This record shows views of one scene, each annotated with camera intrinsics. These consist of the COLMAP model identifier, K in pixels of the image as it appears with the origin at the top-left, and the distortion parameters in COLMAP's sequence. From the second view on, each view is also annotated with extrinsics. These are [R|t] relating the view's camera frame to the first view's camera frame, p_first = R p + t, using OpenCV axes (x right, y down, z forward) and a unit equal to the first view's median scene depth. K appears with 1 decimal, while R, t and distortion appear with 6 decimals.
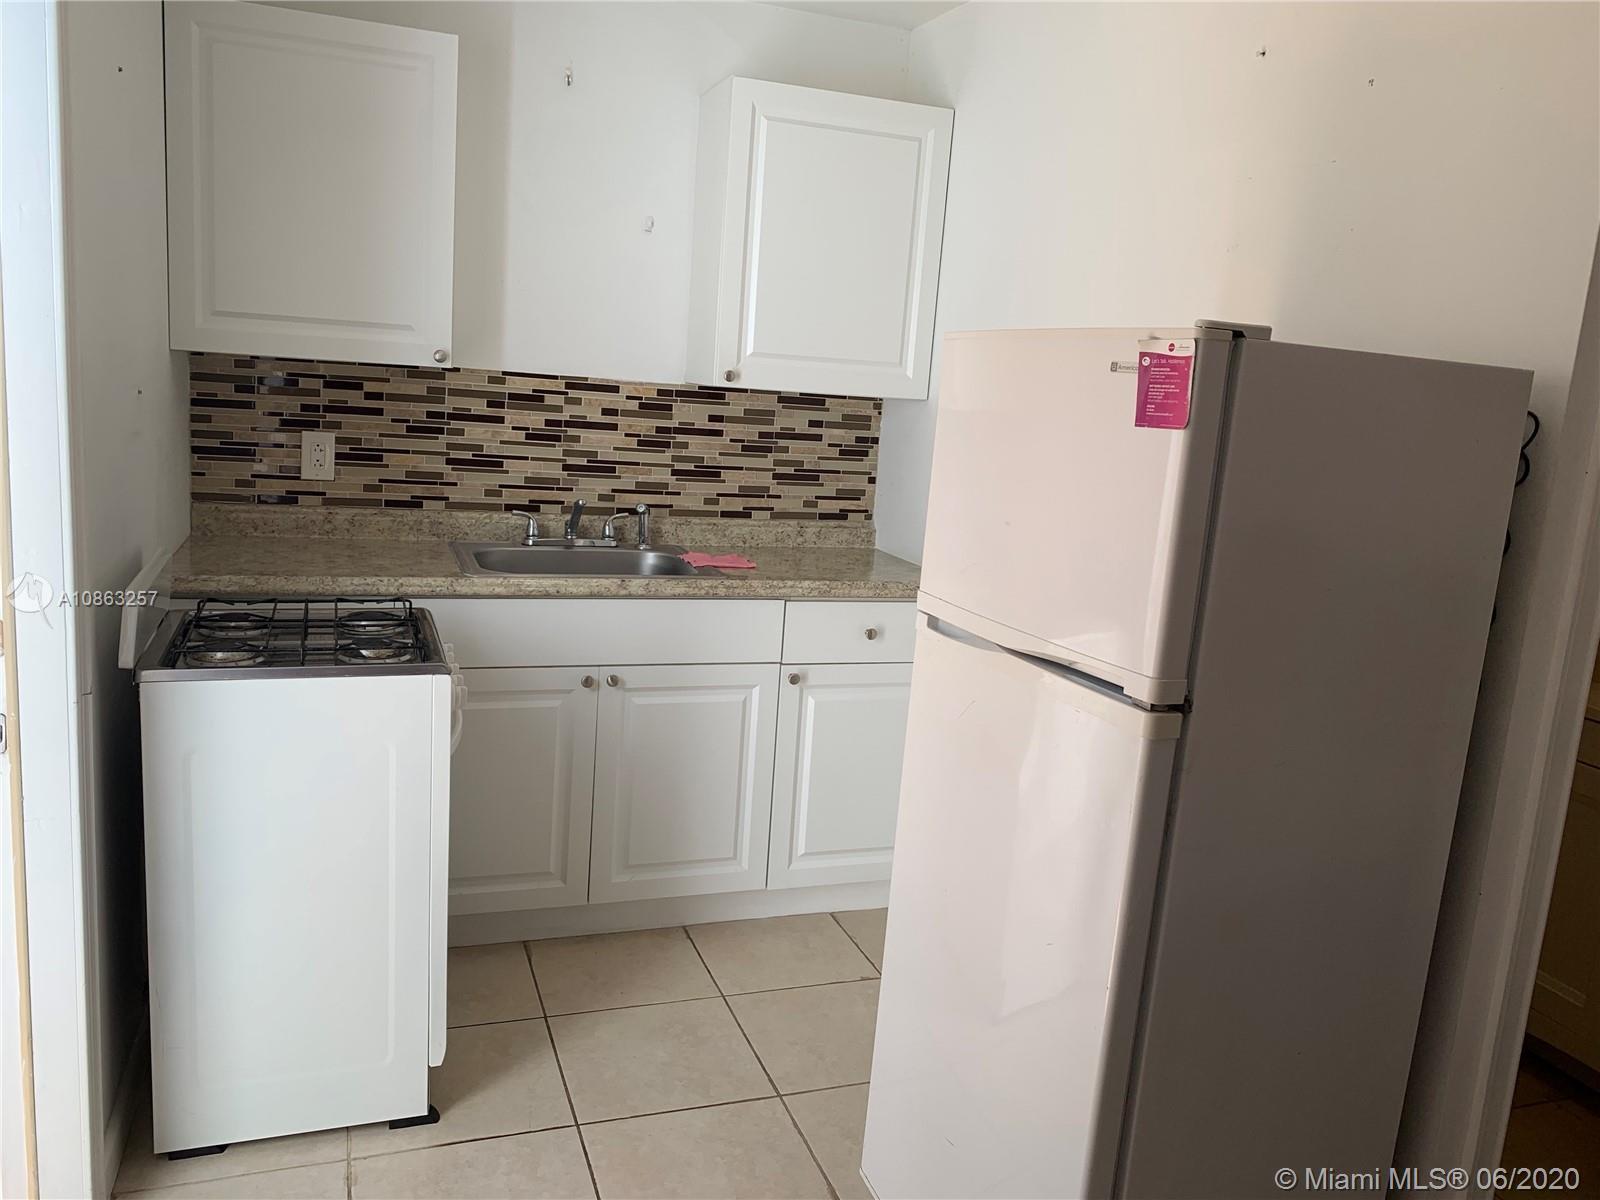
lens RADIAL K [[1241.0, 0, 808.7], [0, 1241.0, 607.6], [0, 0, 1]] dist [0.036466, -0.058897]
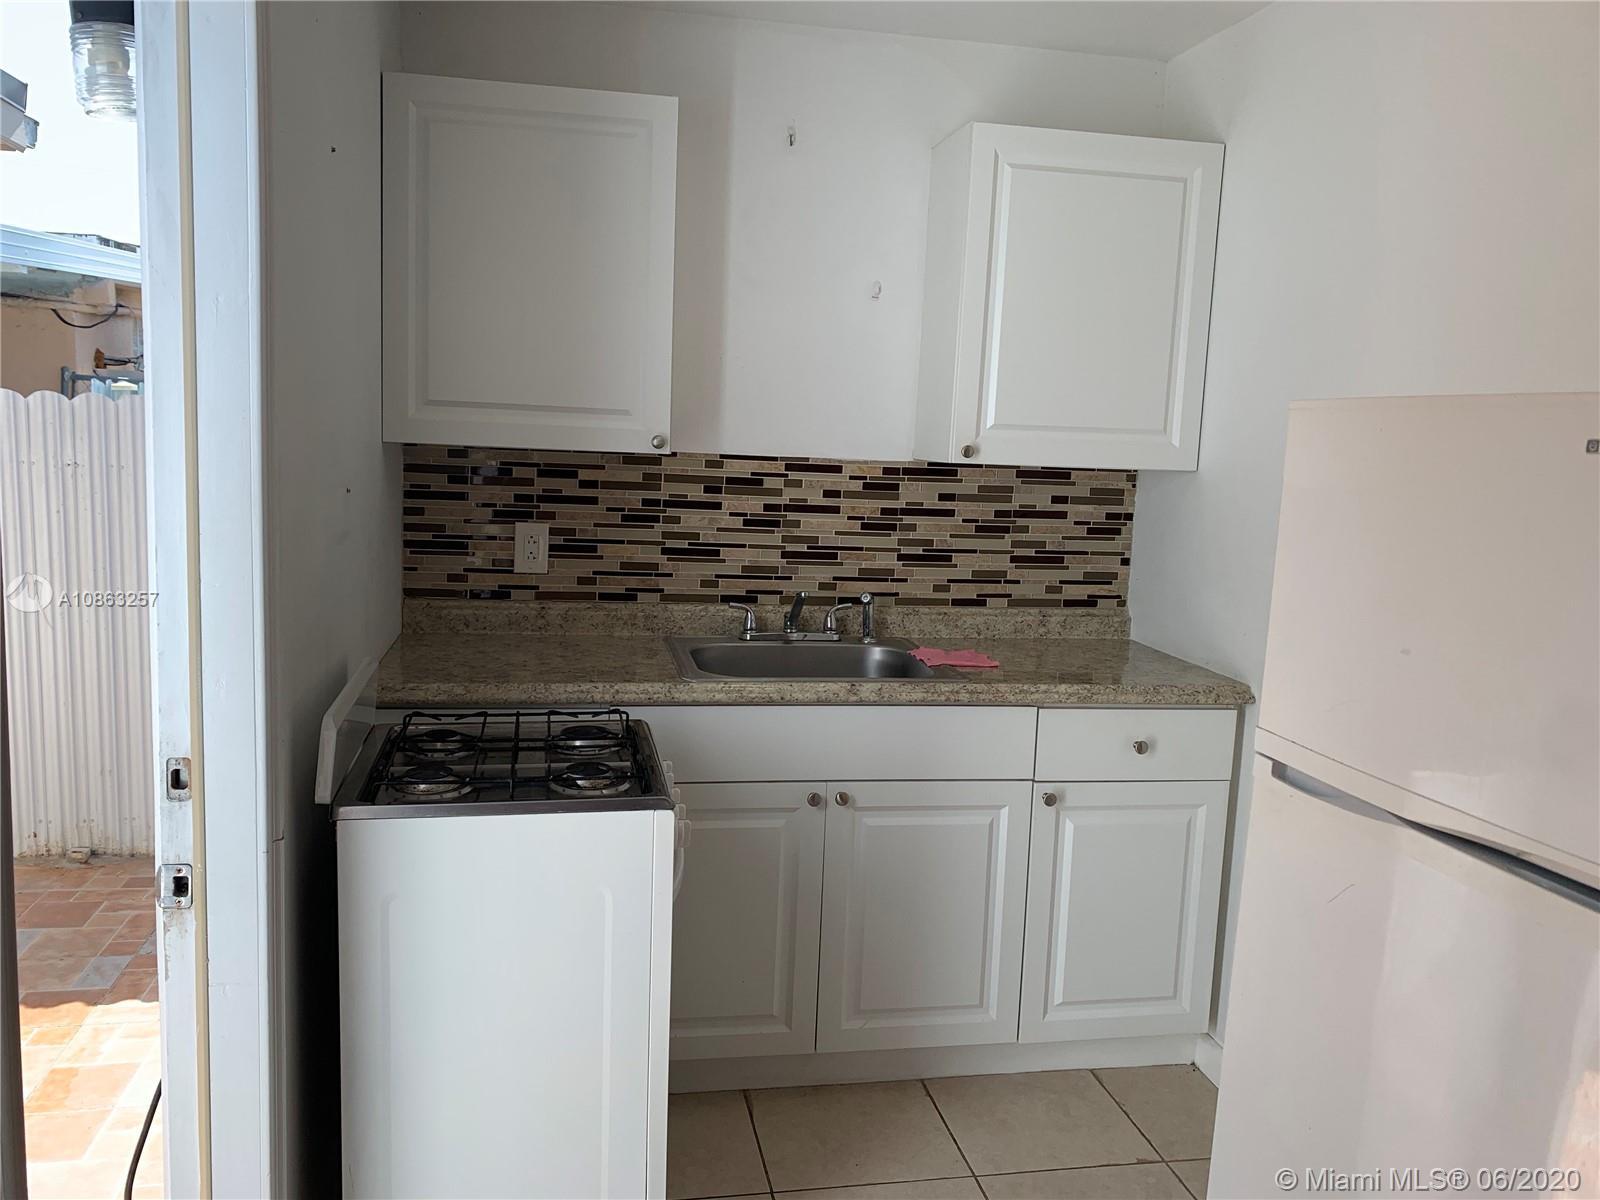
lens RADIAL K [[1241.0, 0, 797.5], [0, 1241.0, 601.7], [0, 0, 1]] dist [0.036466, -0.058897]
pose [[0.987230, -0.007089, -0.159145, -0.044918], [-0.001442, 0.998571, -0.053423, -0.031681], [0.159297, 0.052970, 0.985809, 0.108123]]
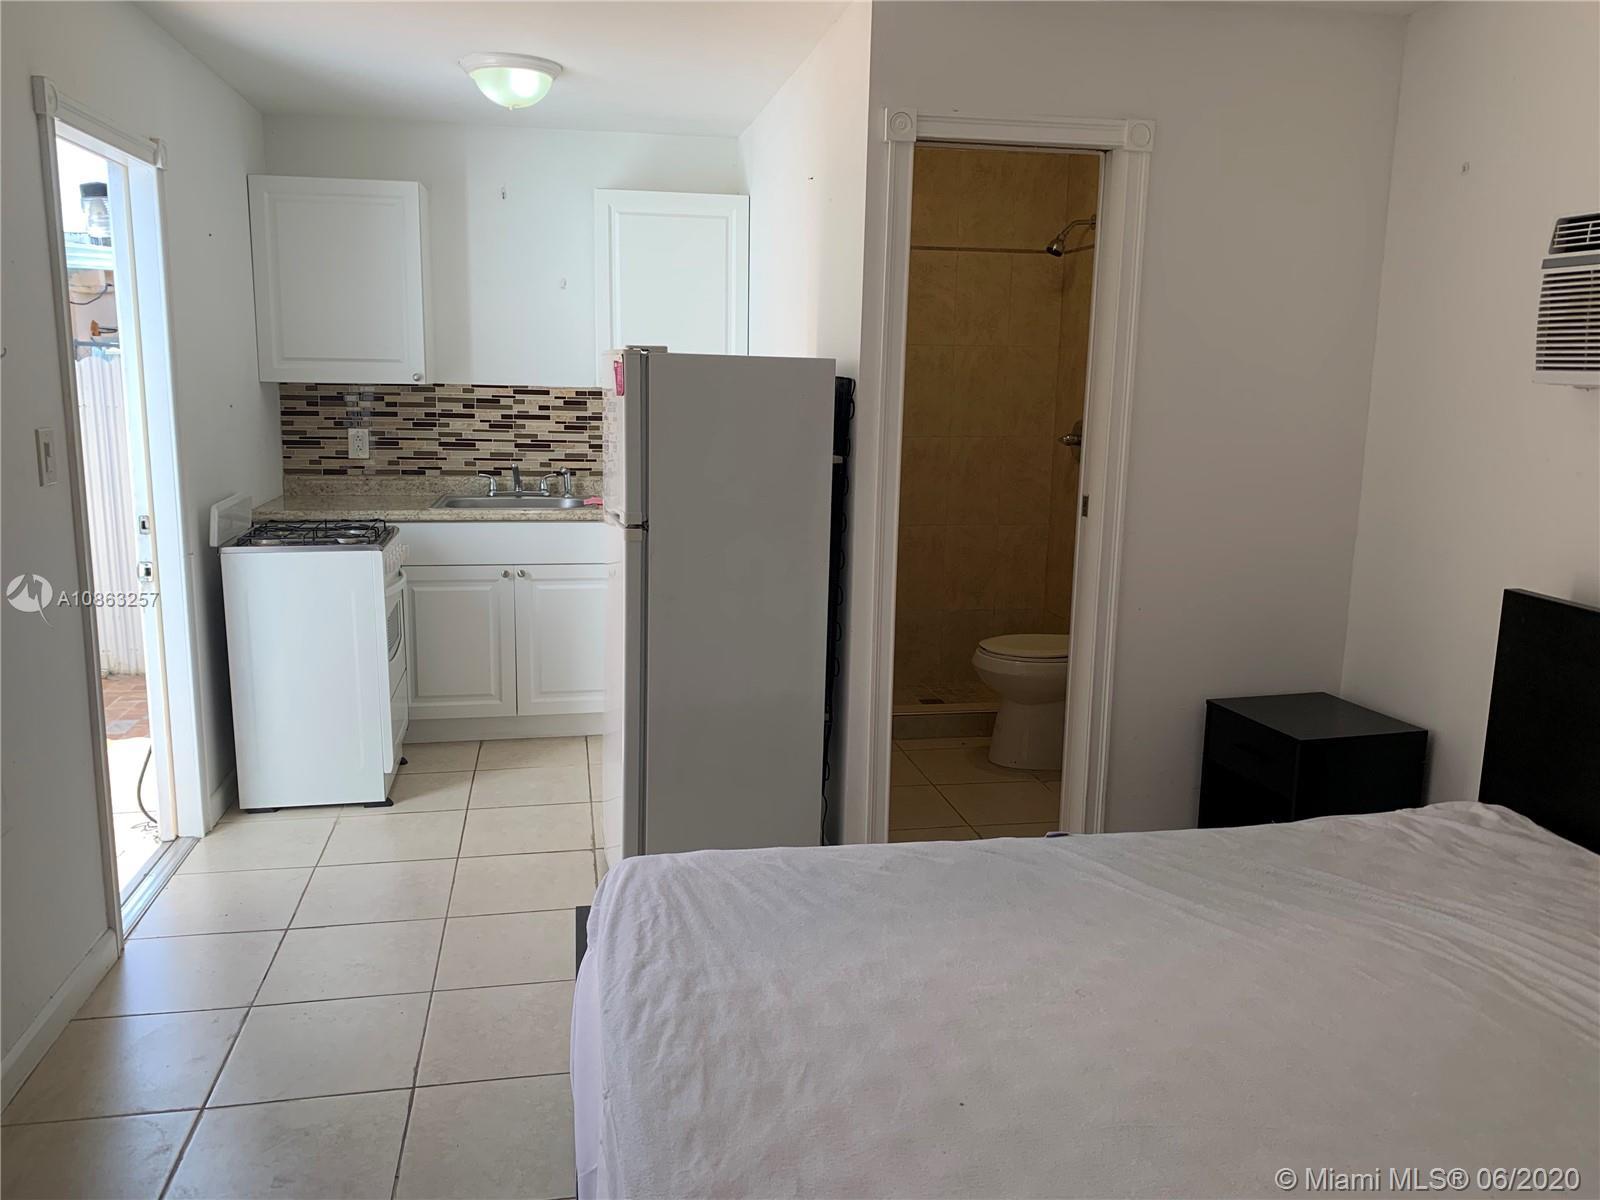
lens RADIAL K [[1241.0, 0, 806.3], [0, 1241.0, 610.6], [0, 0, 1]] dist [0.036466, -0.058897]
pose [[0.987140, -0.023102, -0.158178, 0.431973], [0.023146, 0.999731, -0.001564, 0.110973], [0.158171, -0.002117, 0.987409, -0.499680]]
